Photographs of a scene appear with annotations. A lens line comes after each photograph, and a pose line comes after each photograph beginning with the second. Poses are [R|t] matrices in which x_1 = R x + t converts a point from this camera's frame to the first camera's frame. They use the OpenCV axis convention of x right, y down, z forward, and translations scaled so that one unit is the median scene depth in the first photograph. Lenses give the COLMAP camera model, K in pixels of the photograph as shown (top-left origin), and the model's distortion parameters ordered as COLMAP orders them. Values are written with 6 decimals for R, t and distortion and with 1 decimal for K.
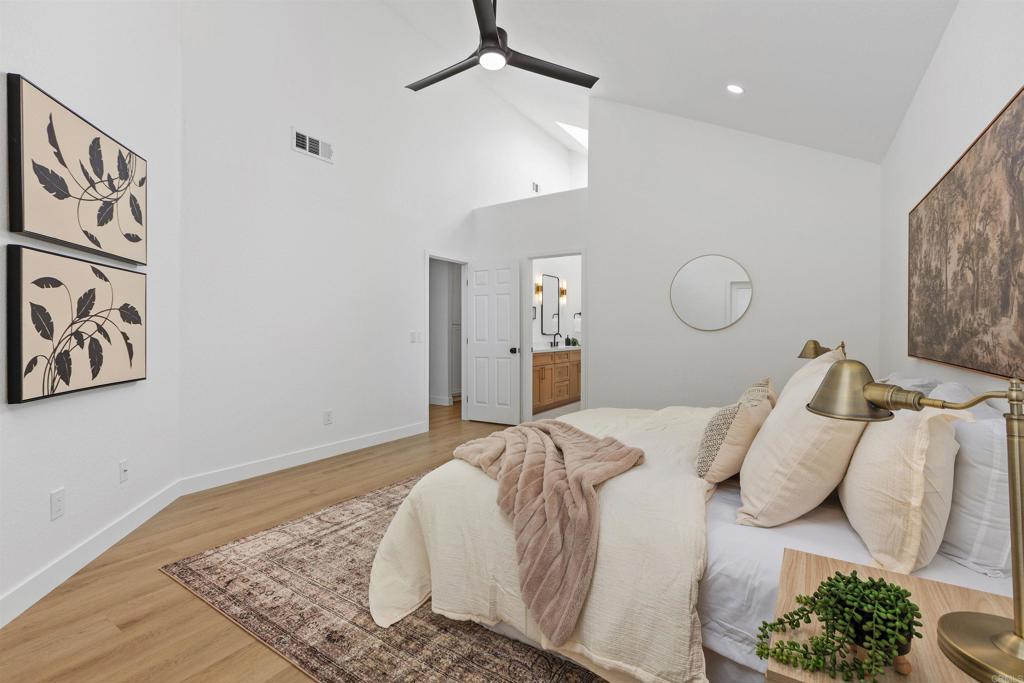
lens RADIAL K [[454.9, 0, 511.3], [0, 454.9, 336.6], [0, 0, 1]] dist [-0.002190, 0.000061]
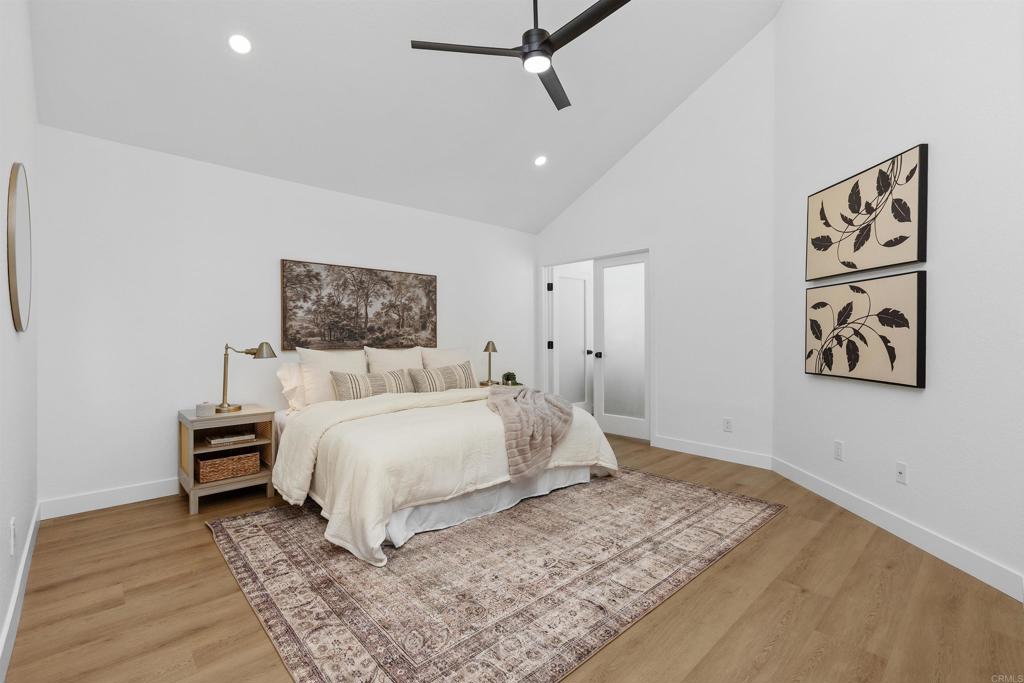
lens RADIAL K [[454.9, 0, 512.2], [0, 454.9, 336.2], [0, 0, 1]] dist [-0.002190, 0.000061]
pose [[-0.970423, -0.004163, 0.241377, -0.287384], [-0.001151, 0.999920, 0.012621, -0.022795], [-0.241410, 0.011969, -0.970349, 2.459094]]
